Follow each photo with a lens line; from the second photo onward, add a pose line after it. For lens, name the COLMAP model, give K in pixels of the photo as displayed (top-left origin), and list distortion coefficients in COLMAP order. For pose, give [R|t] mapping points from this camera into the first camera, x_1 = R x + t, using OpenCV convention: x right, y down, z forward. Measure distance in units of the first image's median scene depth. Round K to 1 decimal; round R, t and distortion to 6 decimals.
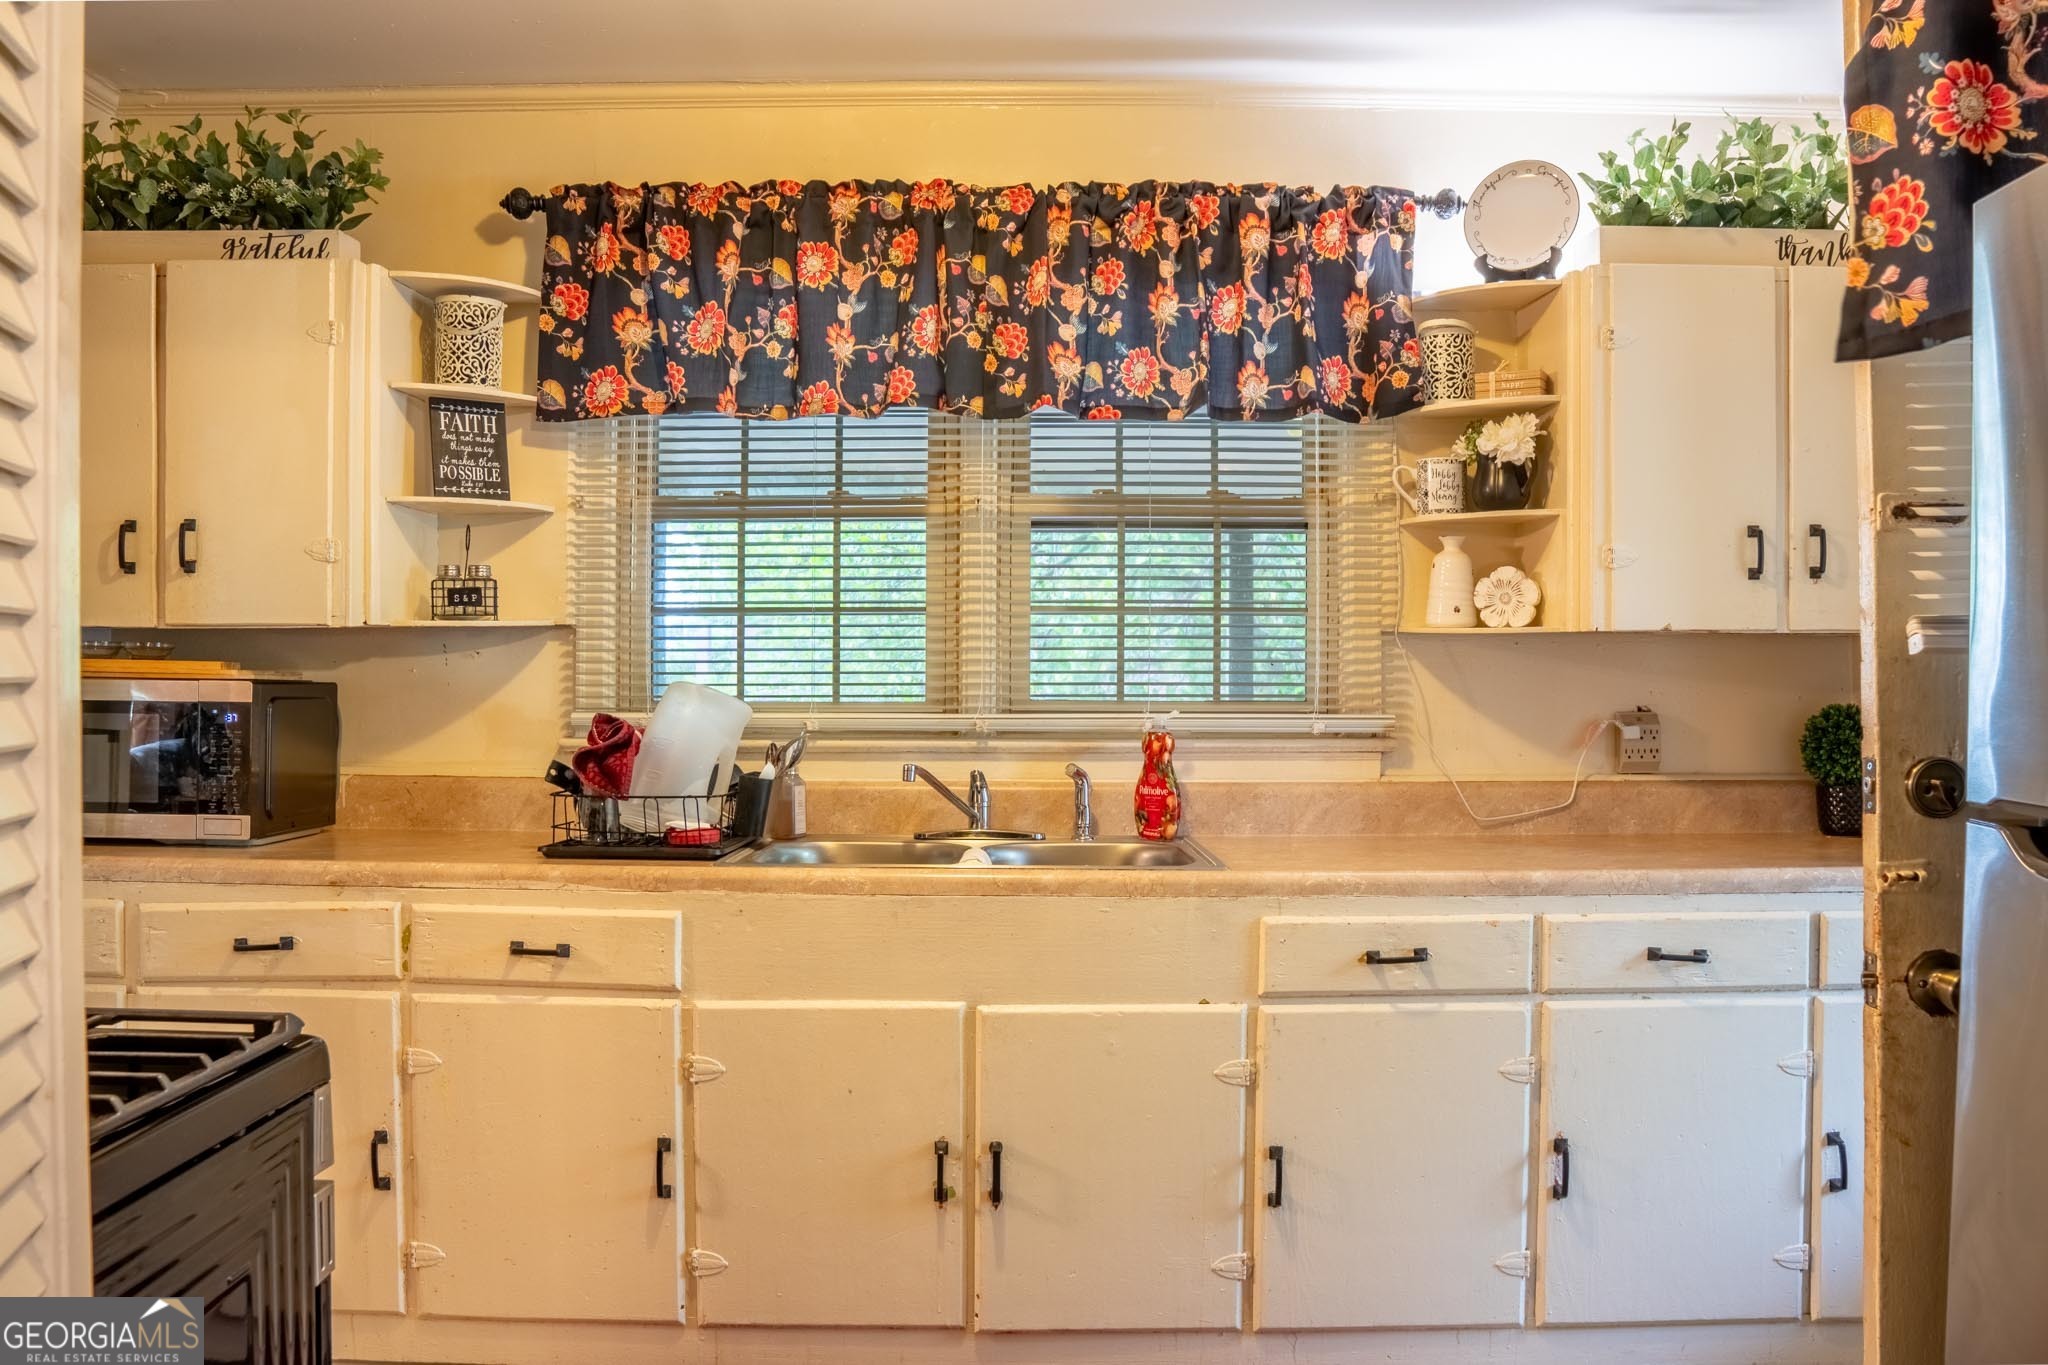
lens RADIAL K [[1460.1, 0, 1020.0], [0, 1460.1, 681.1], [0, 0, 1]] dist [-0.104664, 0.062941]
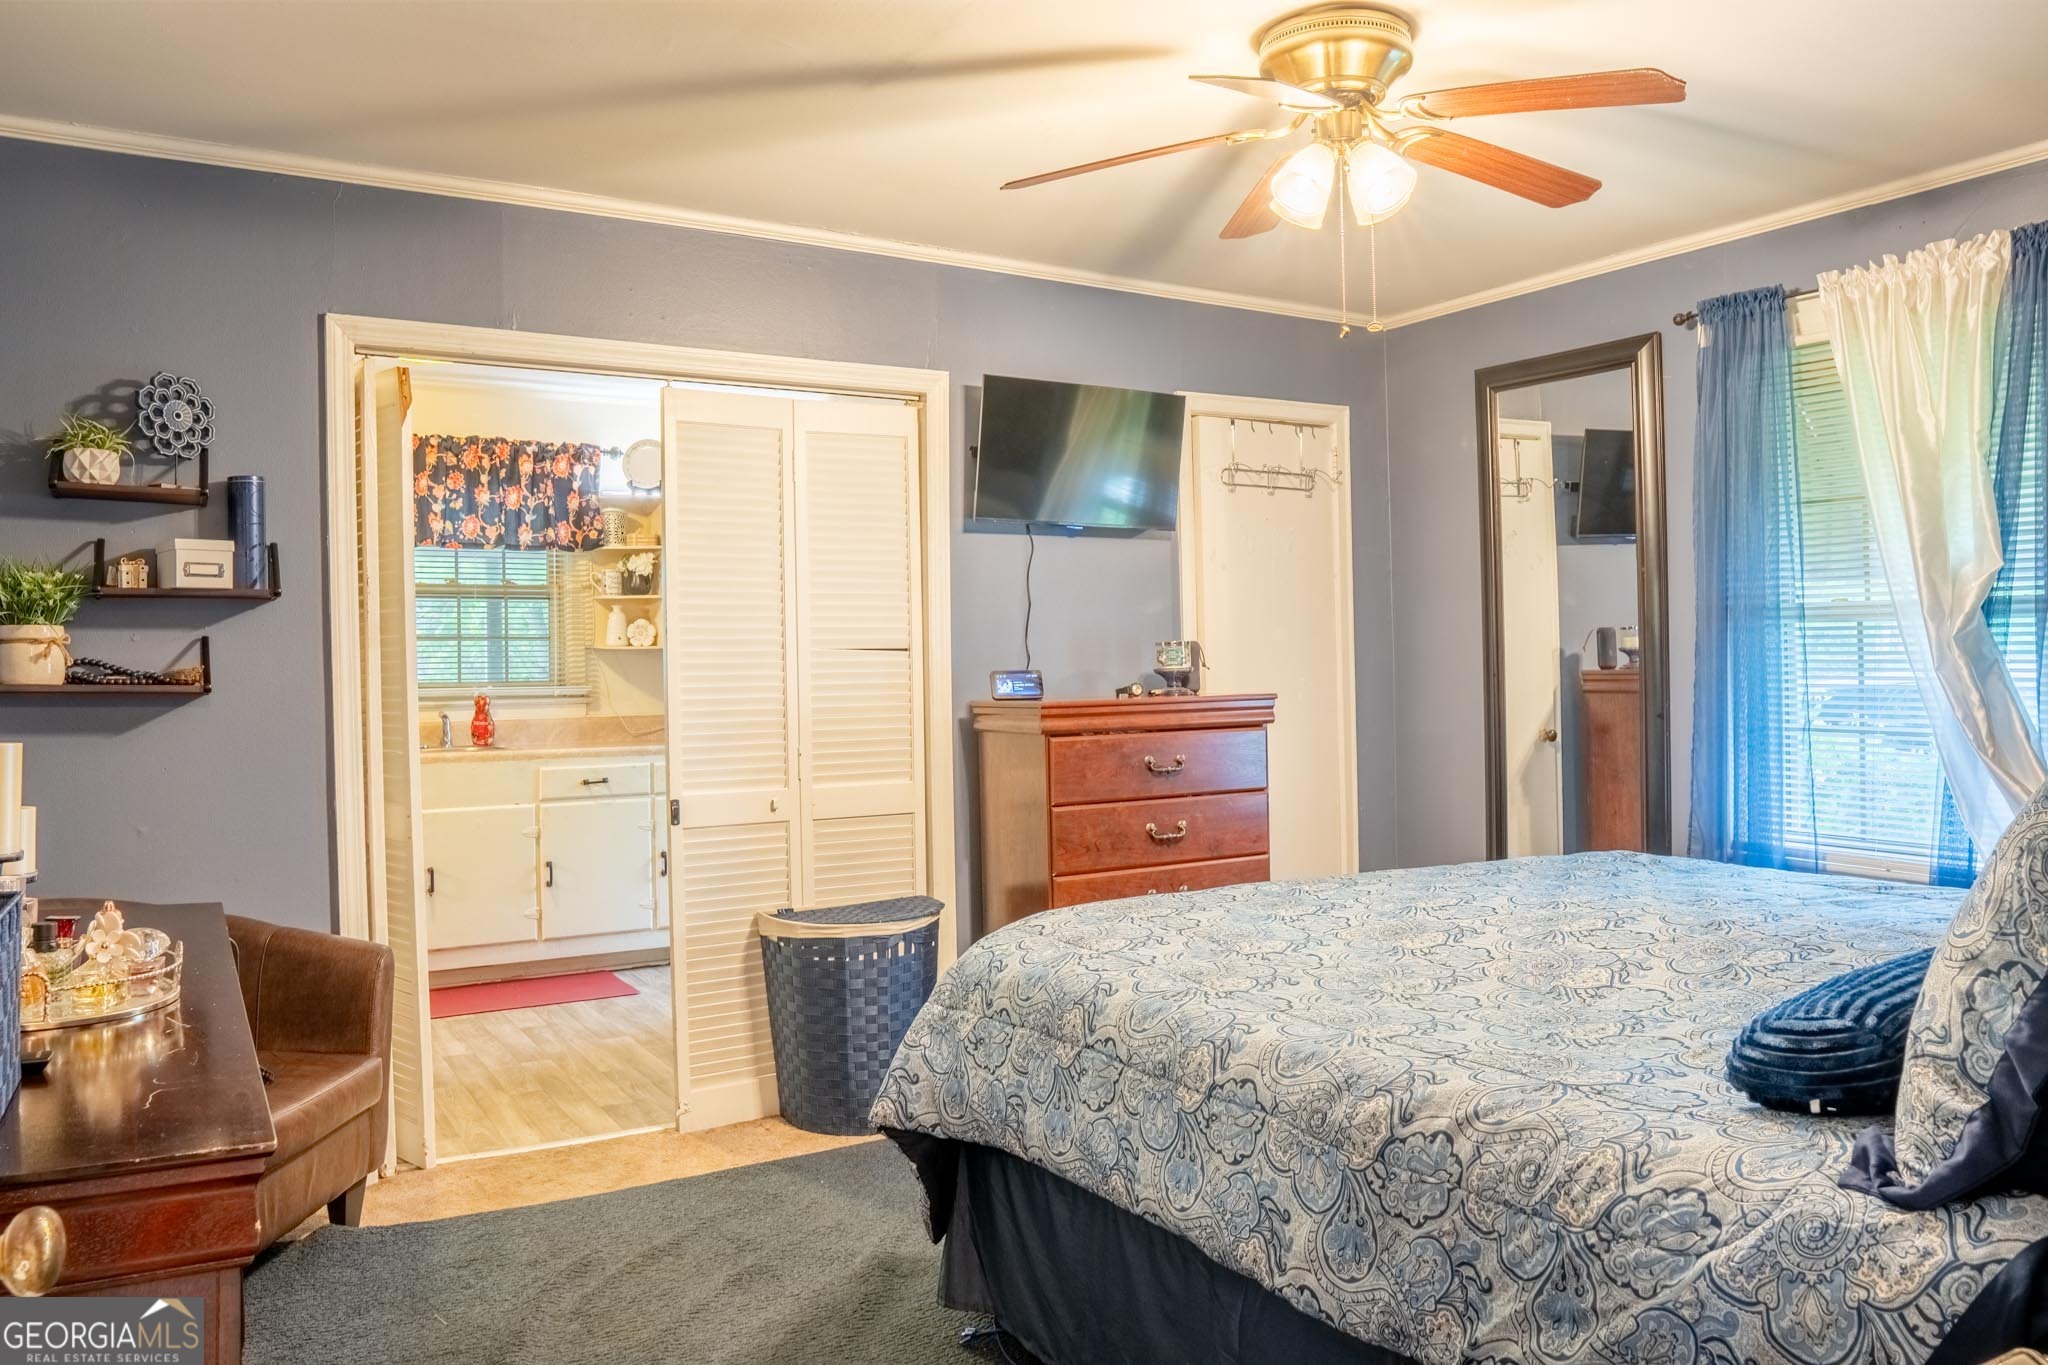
lens RADIAL K [[1460.1, 0, 1022.2], [0, 1460.1, 675.4], [0, 0, 1]] dist [-0.104664, 0.062941]
pose [[0.853848, -0.015228, 0.520300, -0.328316], [0.013164, 0.999884, 0.007662, -0.001053], [-0.520357, 0.000307, 0.853949, -1.221081]]
